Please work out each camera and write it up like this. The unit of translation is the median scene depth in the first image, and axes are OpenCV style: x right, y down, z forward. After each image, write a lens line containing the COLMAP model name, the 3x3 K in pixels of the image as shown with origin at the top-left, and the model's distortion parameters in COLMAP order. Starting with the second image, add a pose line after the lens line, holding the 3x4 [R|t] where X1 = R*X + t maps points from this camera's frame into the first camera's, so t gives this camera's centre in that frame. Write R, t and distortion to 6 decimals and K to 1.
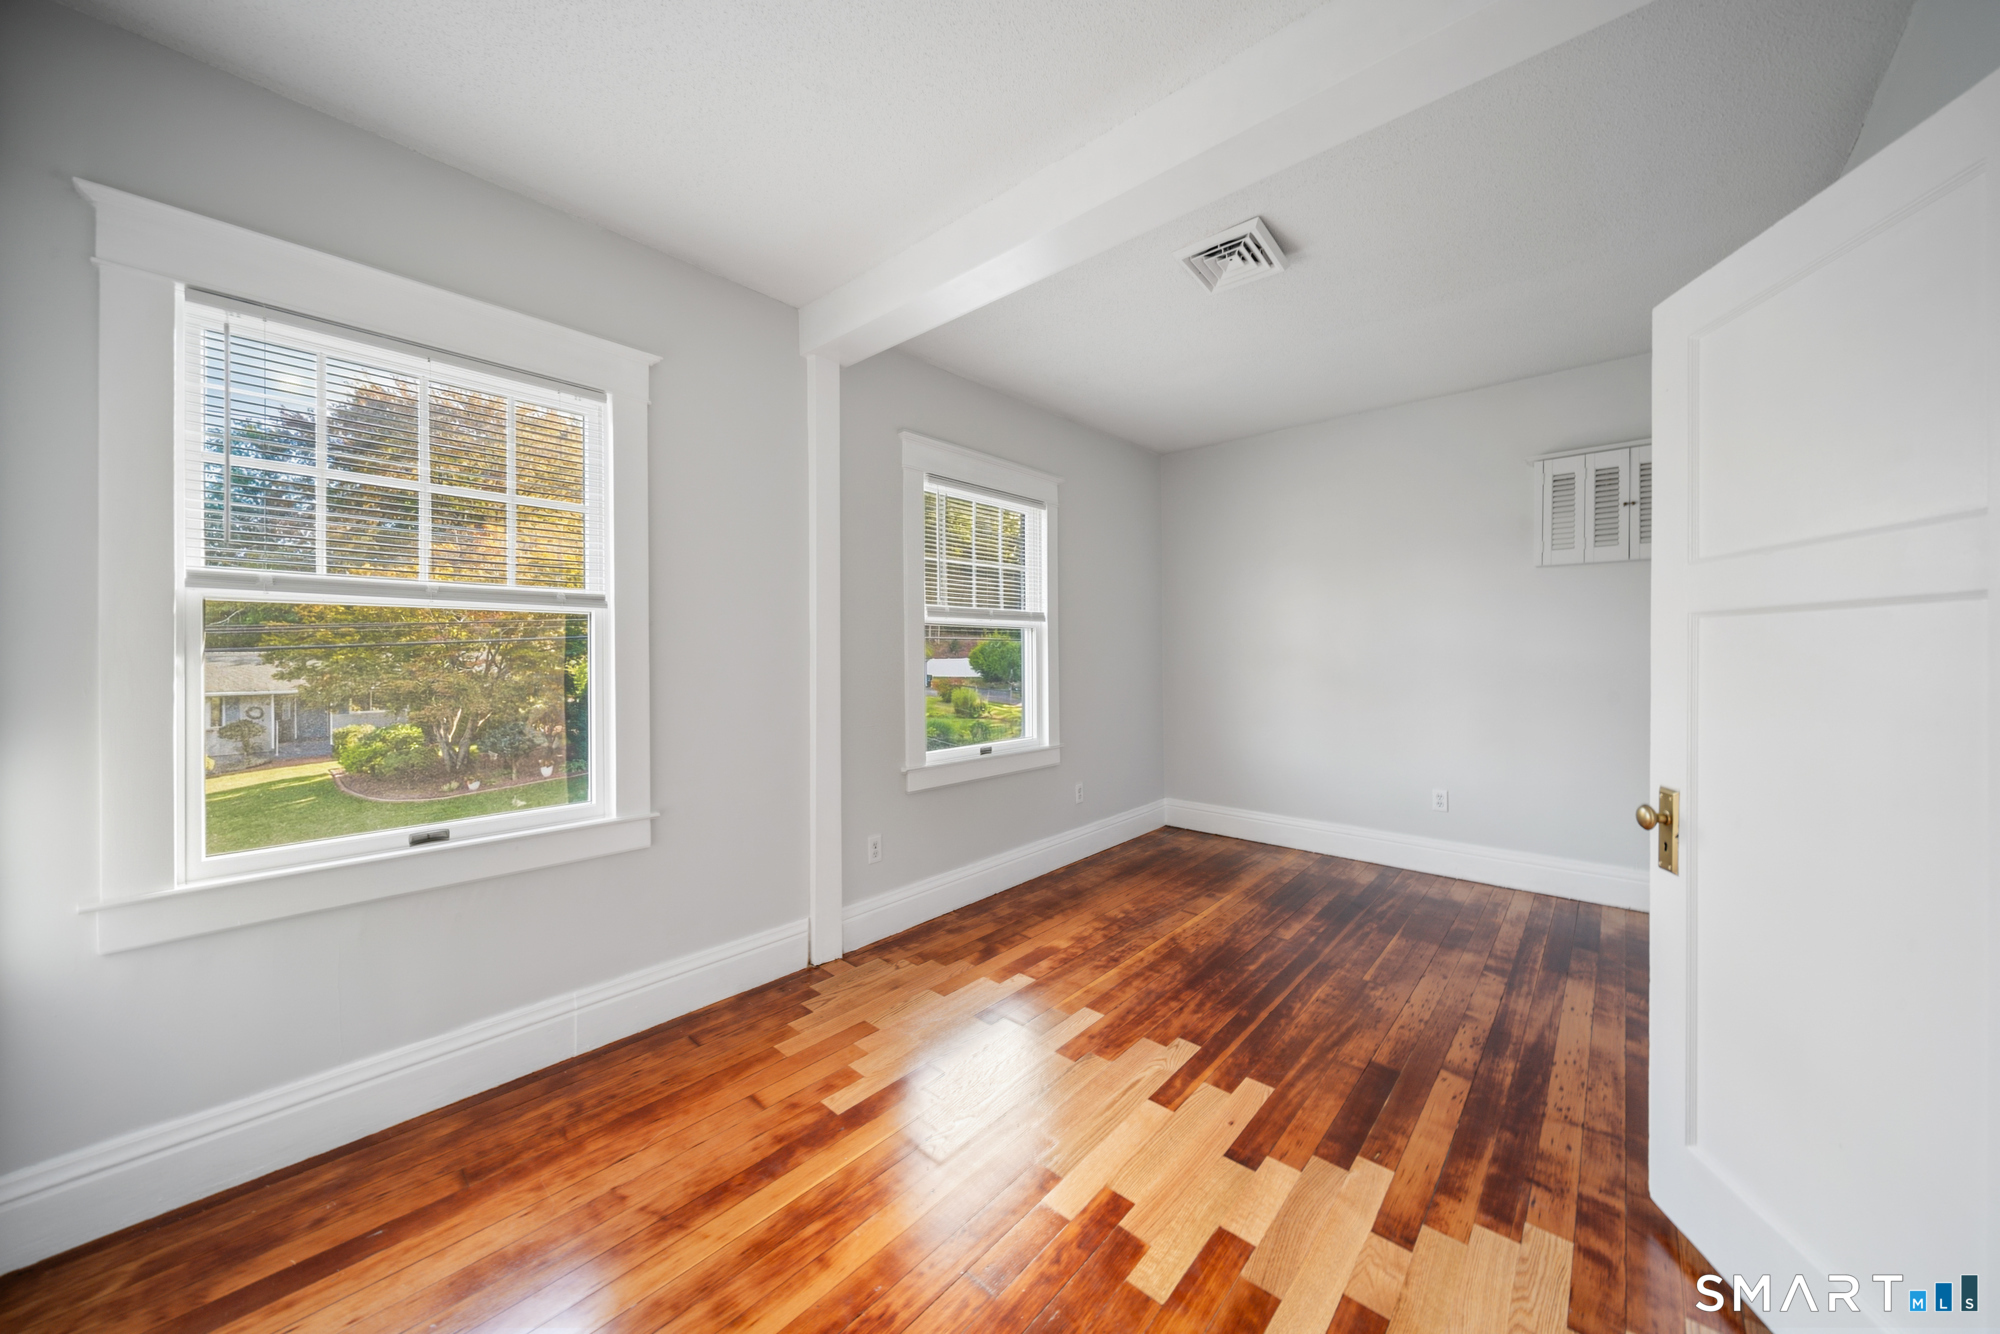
lens RADIAL K [[703.3, 0, 996.8], [0, 703.3, 658.9], [0, 0, 1]] dist [0.000261, 0.000025]
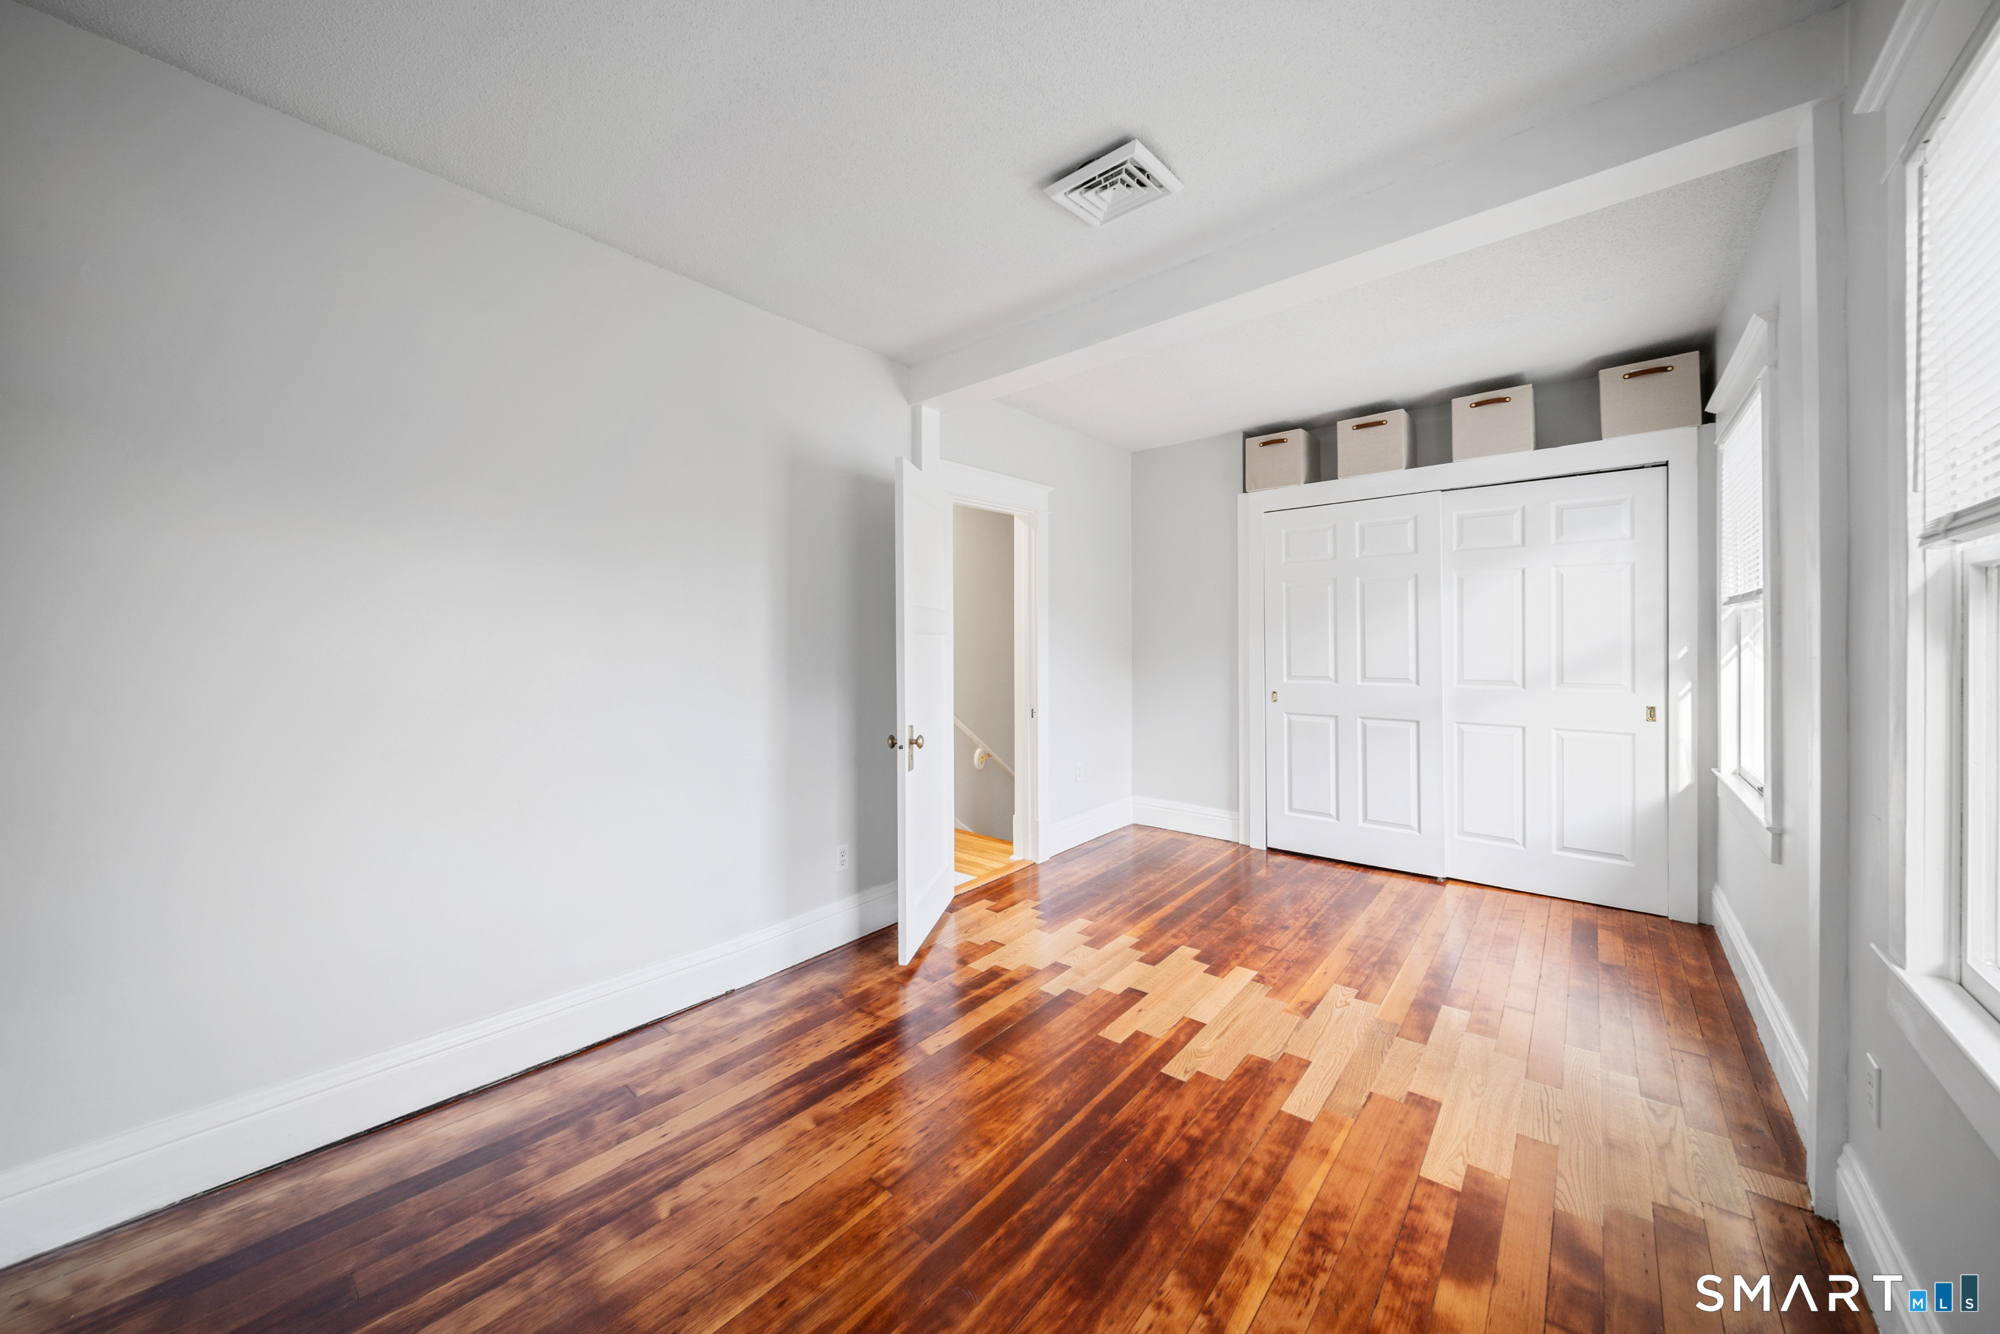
lens RADIAL K [[703.3, 0, 994.8], [0, 703.3, 648.7], [0, 0, 1]] dist [0.000261, 0.000025]
pose [[-0.999512, 0.011539, -0.029031, 0.499166], [0.011031, 0.999784, 0.017595, -0.028220], [0.029228, 0.017267, -0.999424, 1.802579]]
